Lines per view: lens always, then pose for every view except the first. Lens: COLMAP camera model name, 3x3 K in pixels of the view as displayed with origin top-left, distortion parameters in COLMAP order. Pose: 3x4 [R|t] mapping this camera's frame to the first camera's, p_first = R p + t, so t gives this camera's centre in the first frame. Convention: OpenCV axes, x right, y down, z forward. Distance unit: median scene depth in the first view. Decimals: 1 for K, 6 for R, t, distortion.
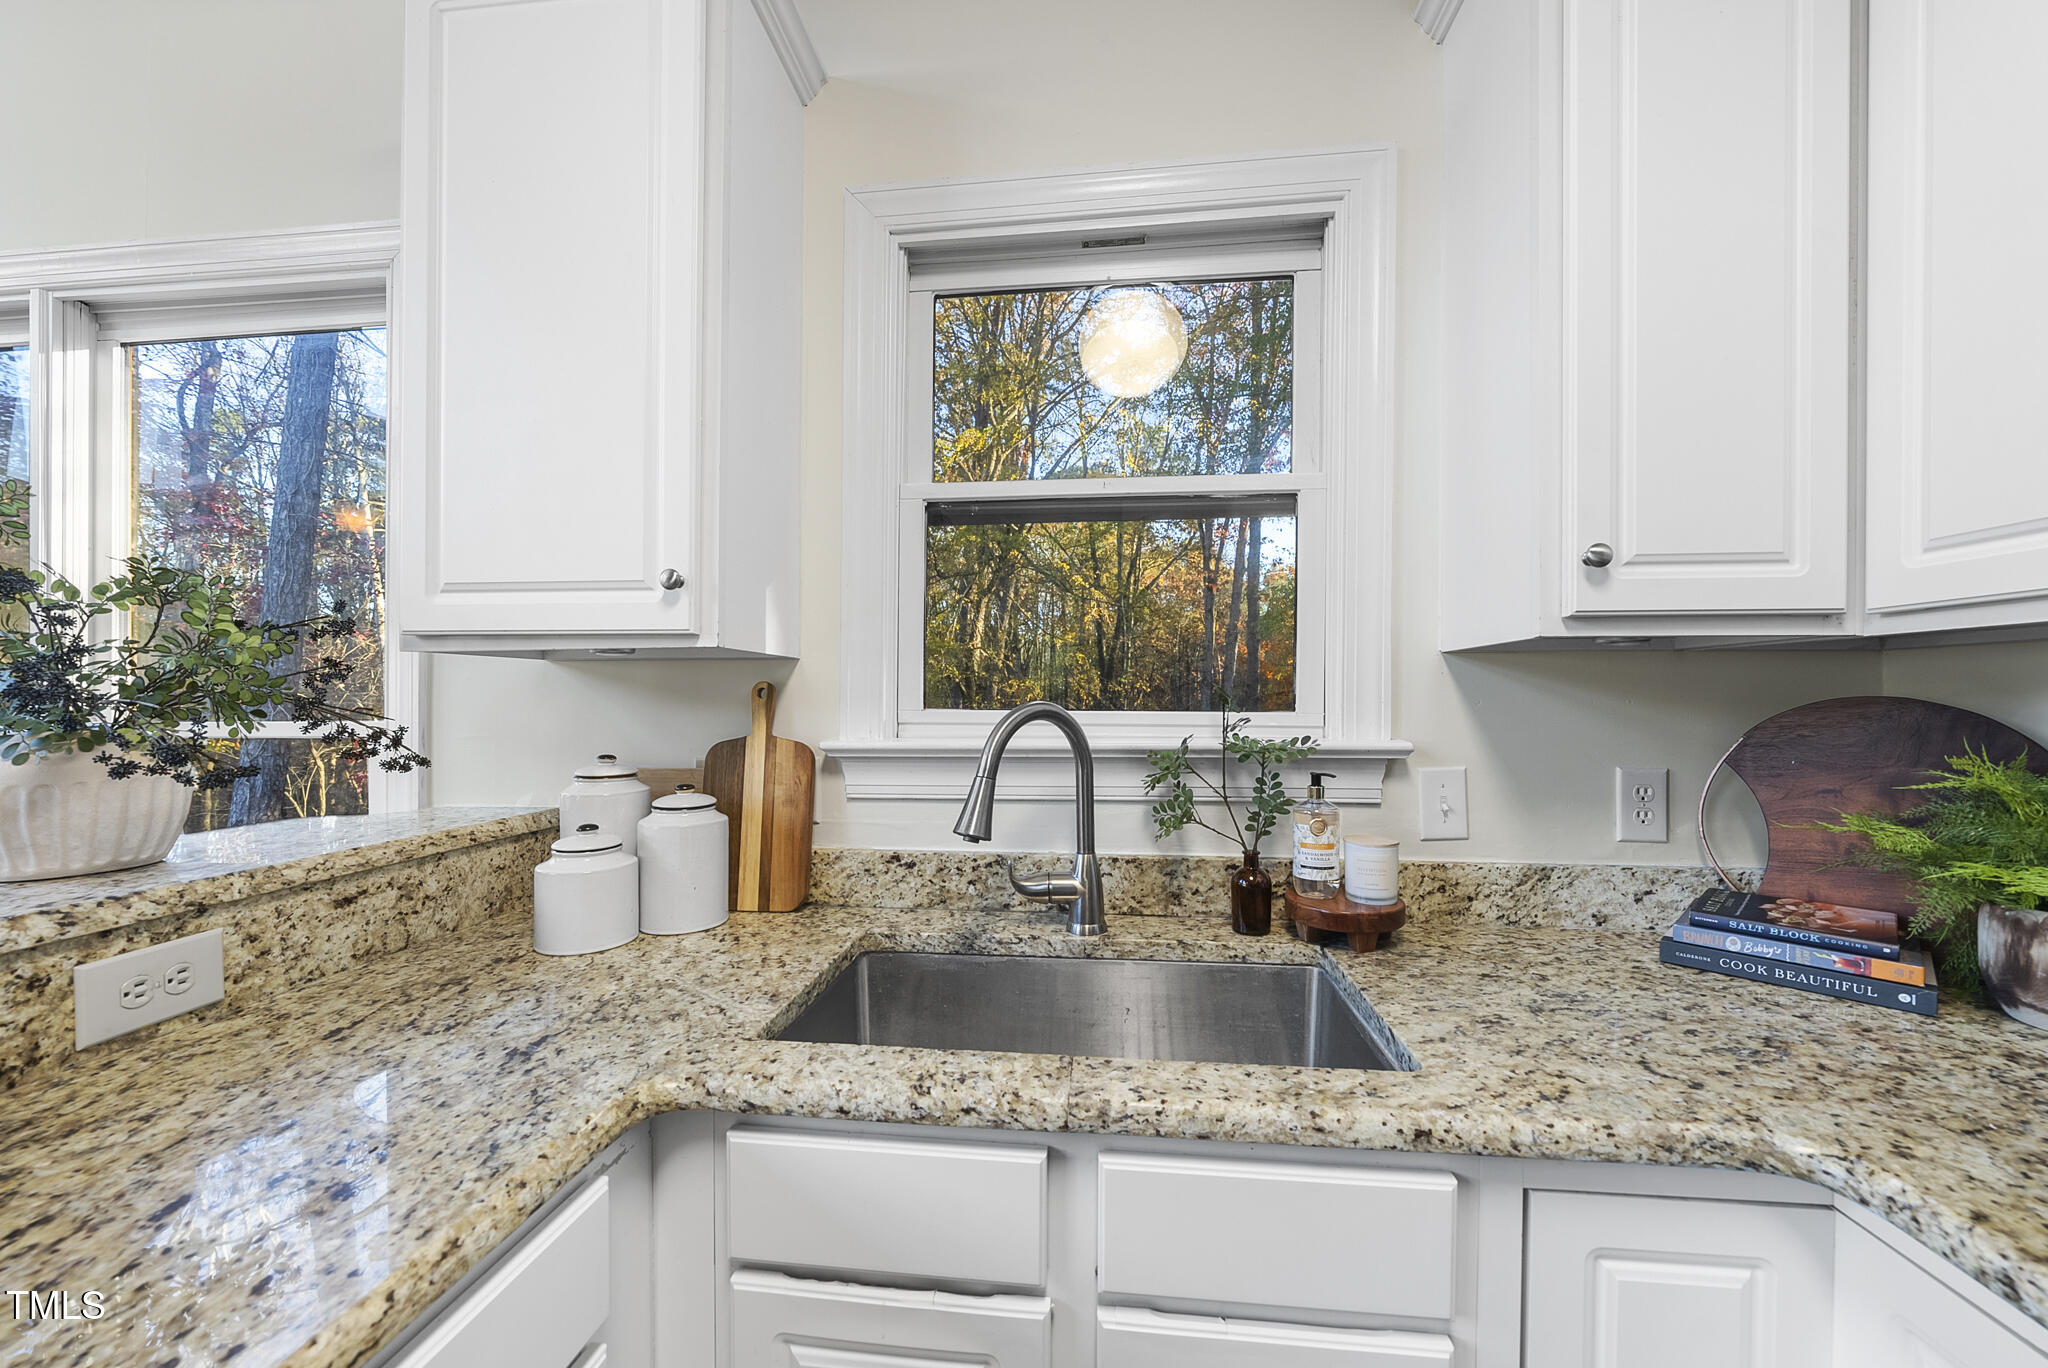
lens RADIAL K [[765.8, 0, 1023.7], [0, 765.8, 695.5], [0, 0, 1]] dist [0.000208, 0.000187]
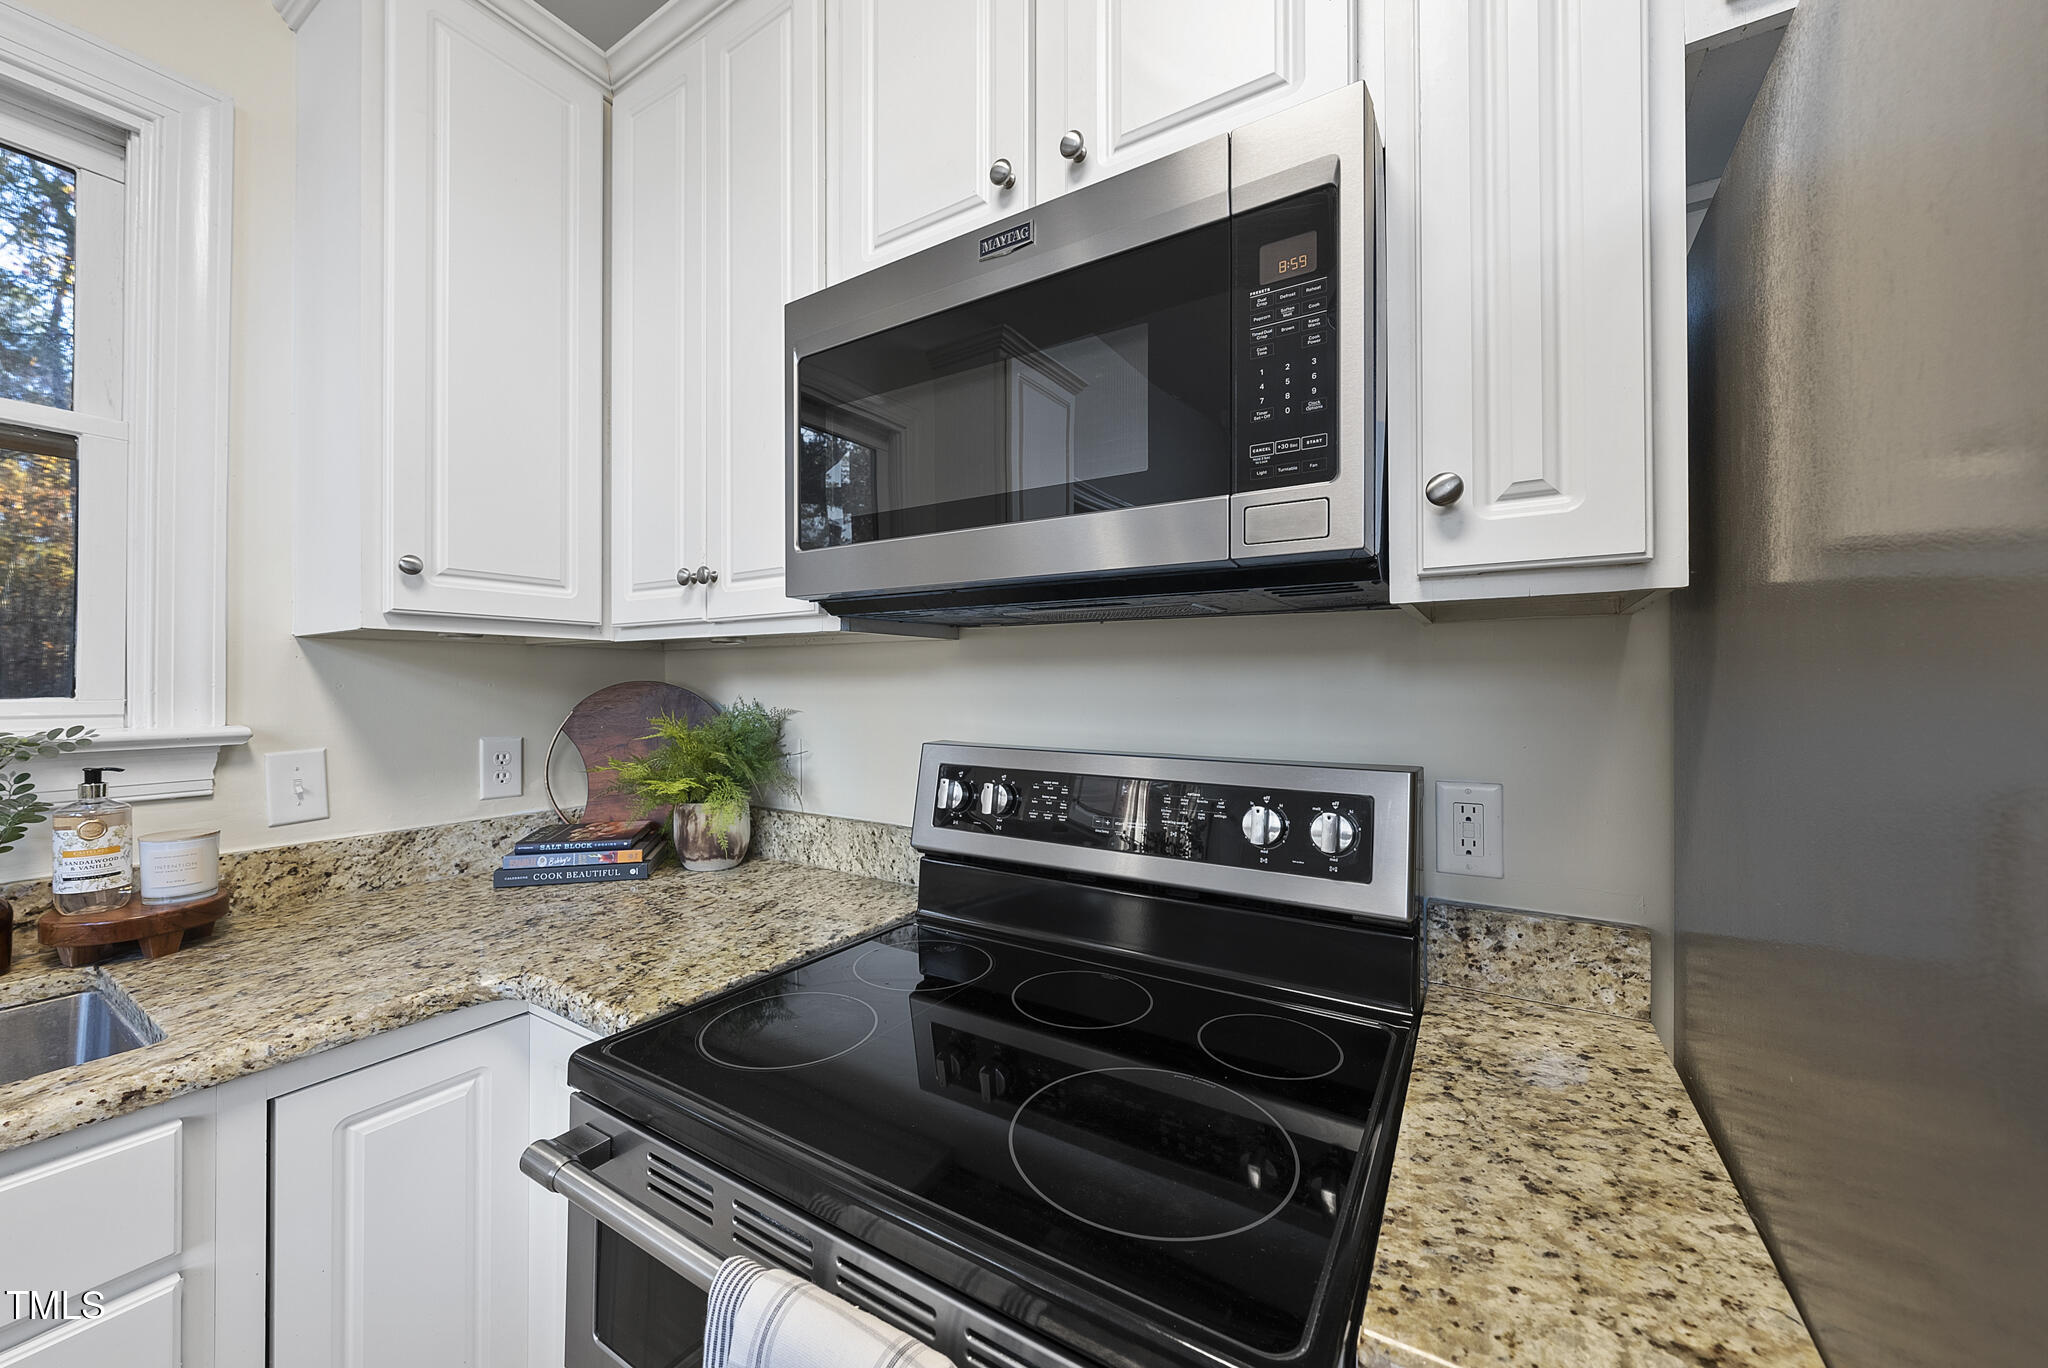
lens RADIAL K [[765.8, 0, 1020.6], [0, 765.8, 683.1], [0, 0, 1]] dist [0.000208, 0.000187]
pose [[0.433844, -0.000622, 0.900988, 0.064067], [-0.003129, 0.999993, 0.002197, -0.000353], [-0.900983, -0.003773, 0.433839, -0.358971]]
